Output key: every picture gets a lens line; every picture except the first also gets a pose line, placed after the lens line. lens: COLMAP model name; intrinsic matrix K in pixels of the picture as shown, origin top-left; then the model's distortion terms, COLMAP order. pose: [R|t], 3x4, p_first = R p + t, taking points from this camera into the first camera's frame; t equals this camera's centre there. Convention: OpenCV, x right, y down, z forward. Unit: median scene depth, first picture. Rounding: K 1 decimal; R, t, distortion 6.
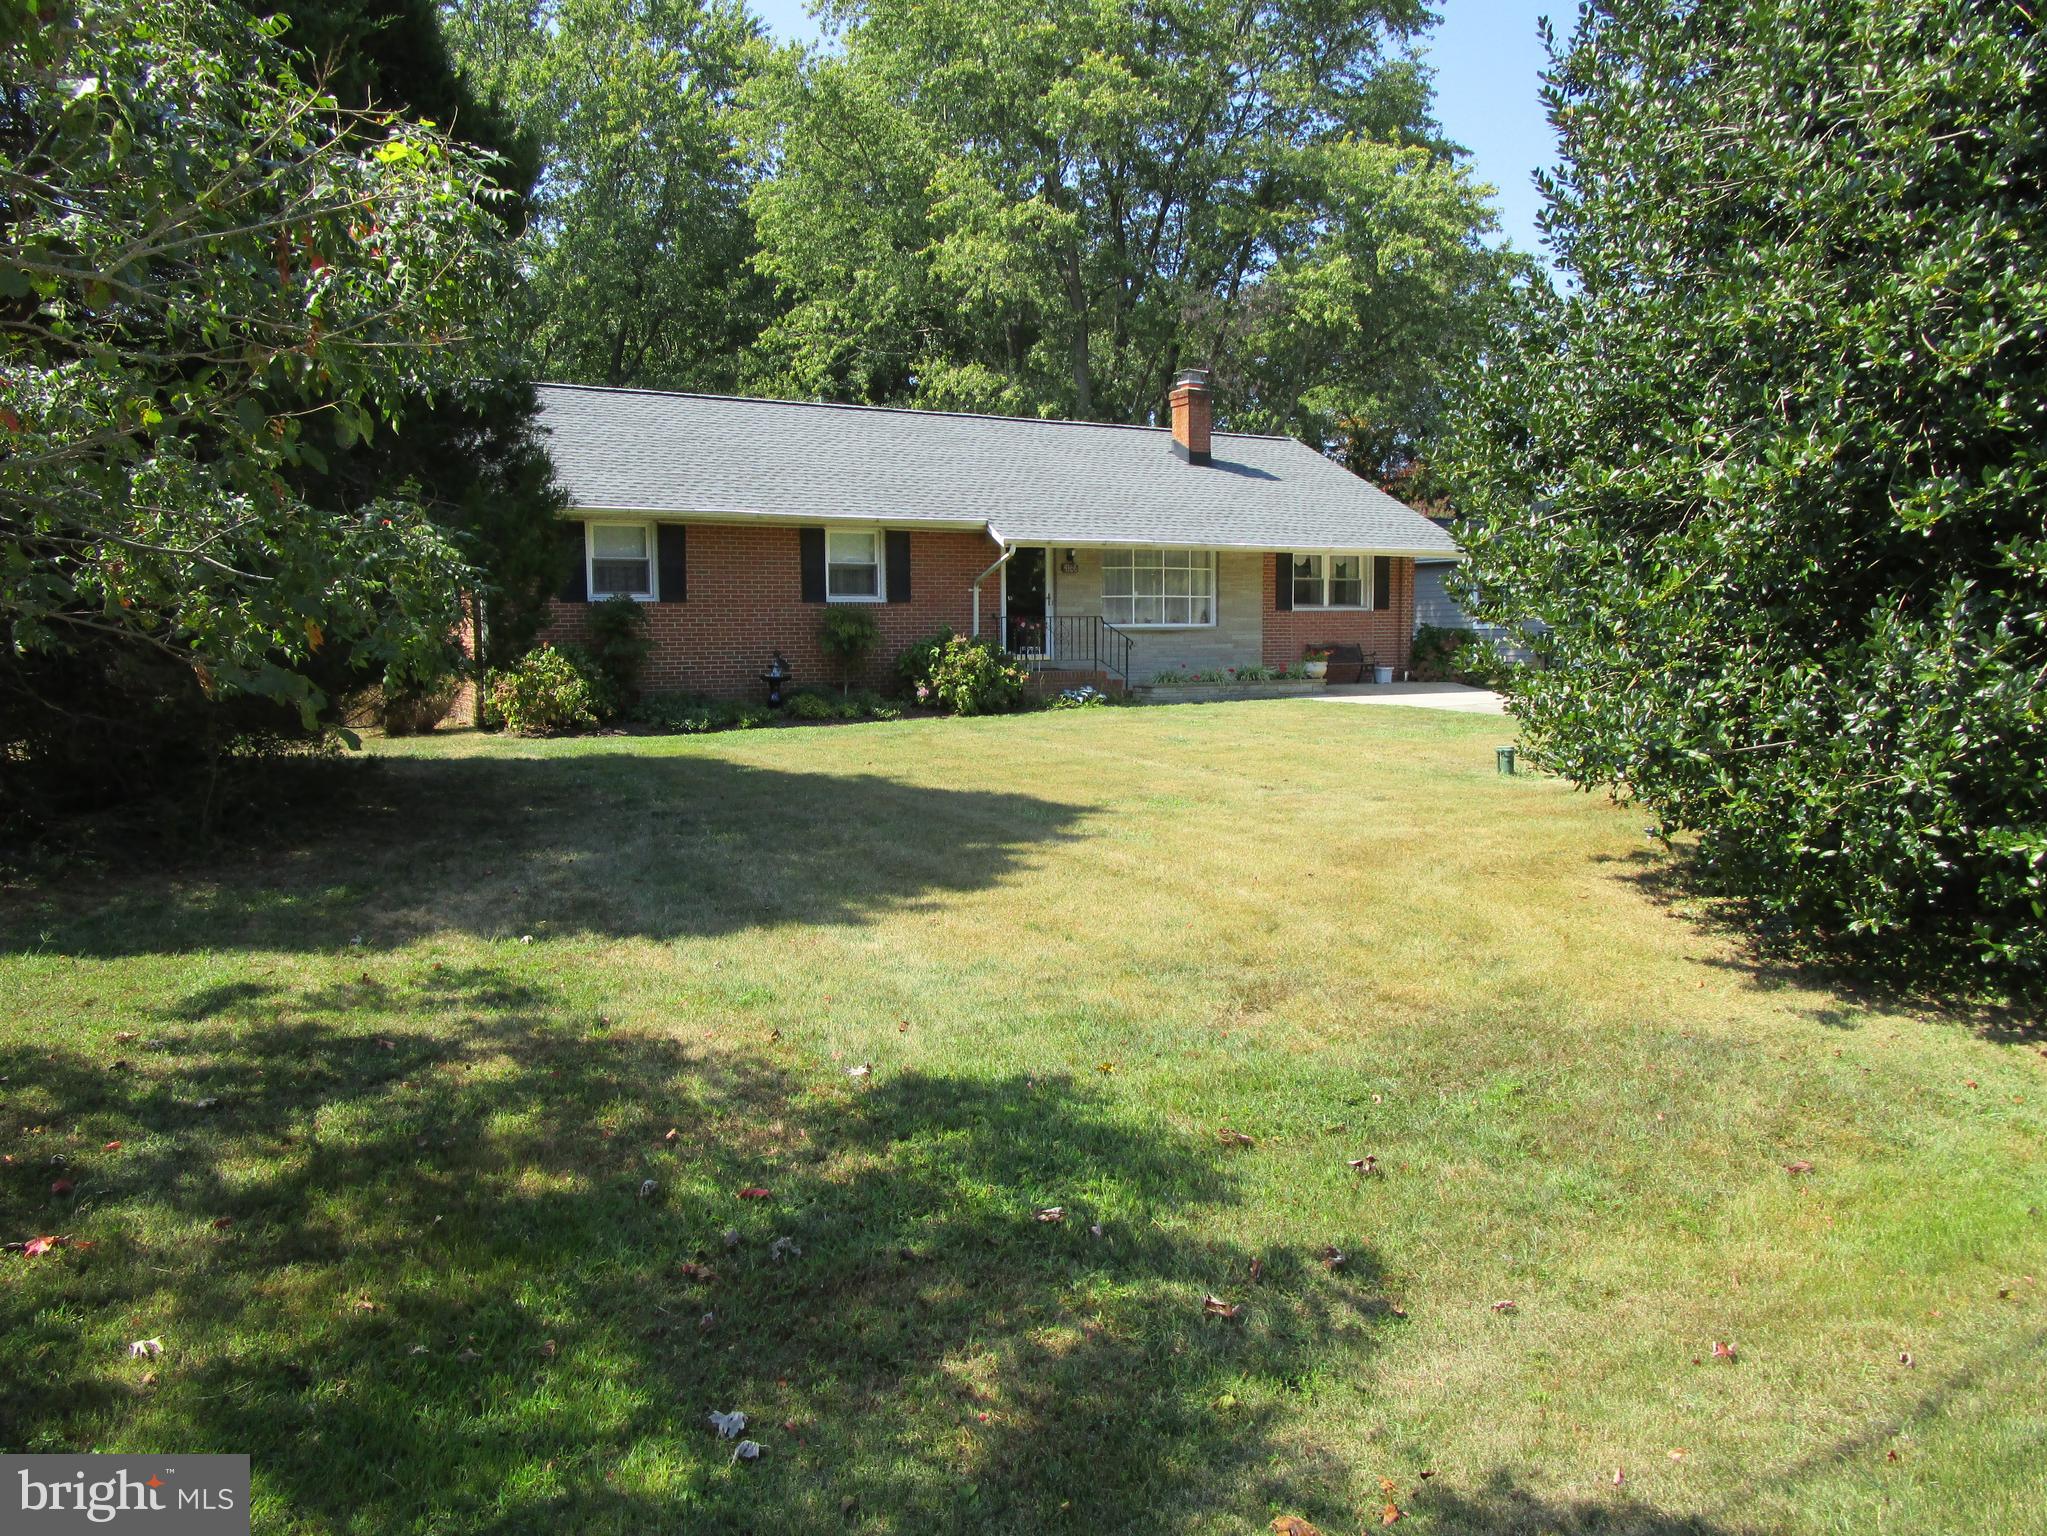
lens RADIAL K [[1467.6, 0, 1021.6], [0, 1467.6, 756.2], [0, 0, 1]] dist [-0.037666, -0.000118]
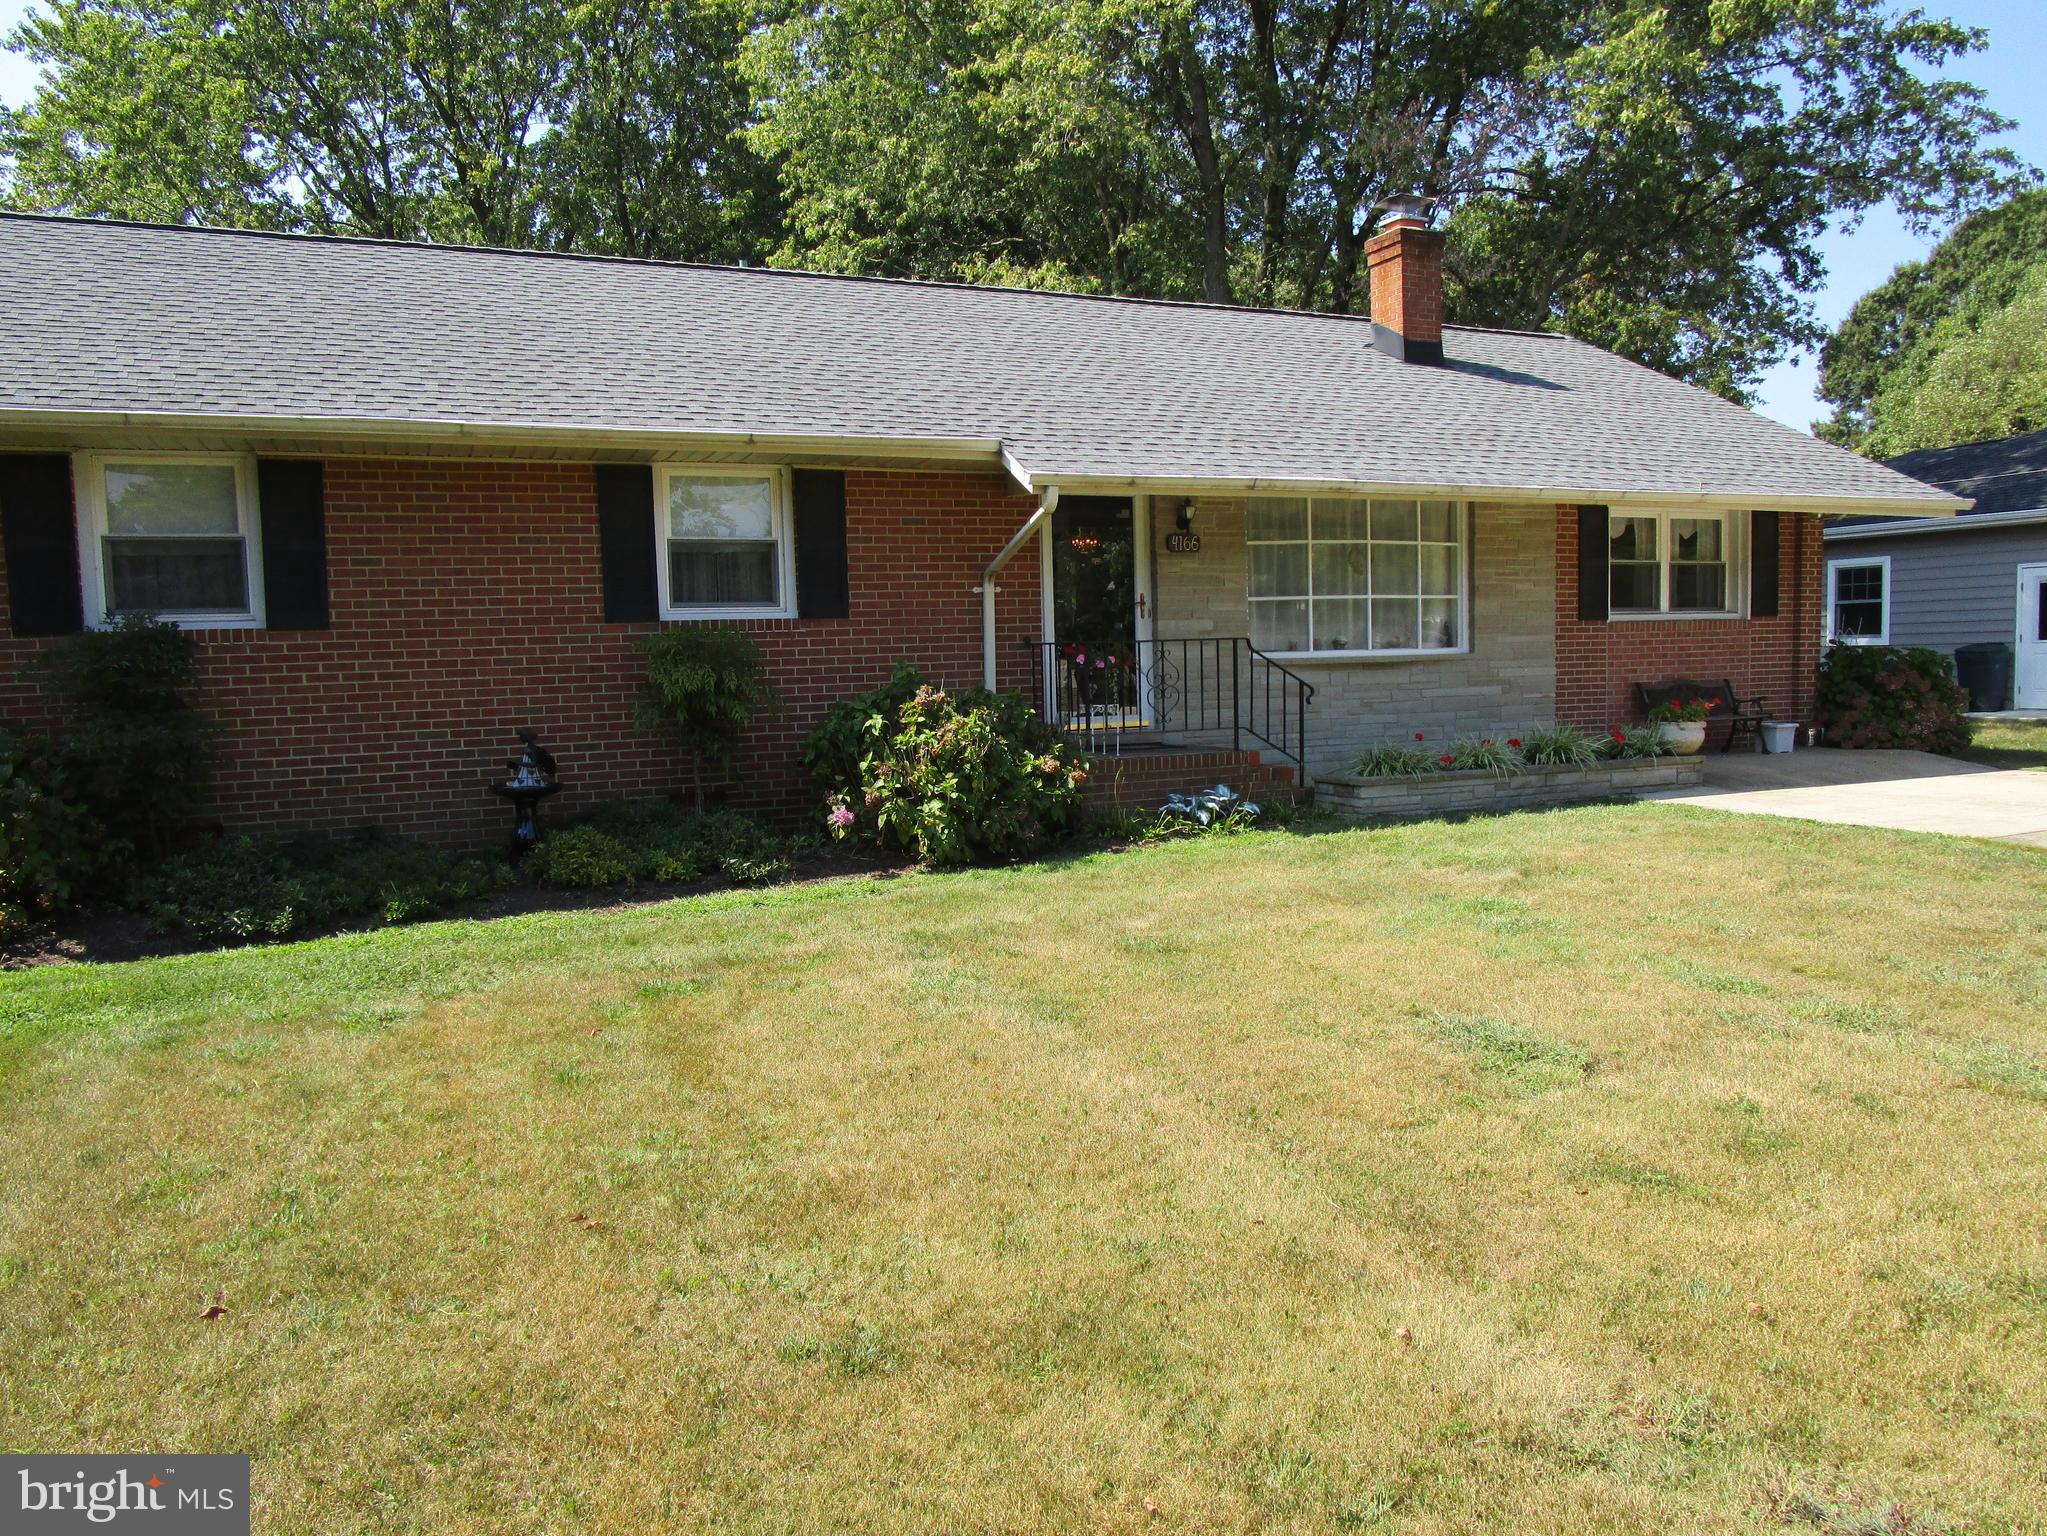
lens RADIAL K [[1467.6, 0, 1032.4], [0, 1467.6, 780.0], [0, 0, 1]] dist [-0.037666, -0.000118]
pose [[0.994983, -0.011378, -0.099398, 0.032135], [0.011360, 0.999935, -0.000742, -0.050480], [0.099400, -0.000390, 0.995047, 0.526279]]
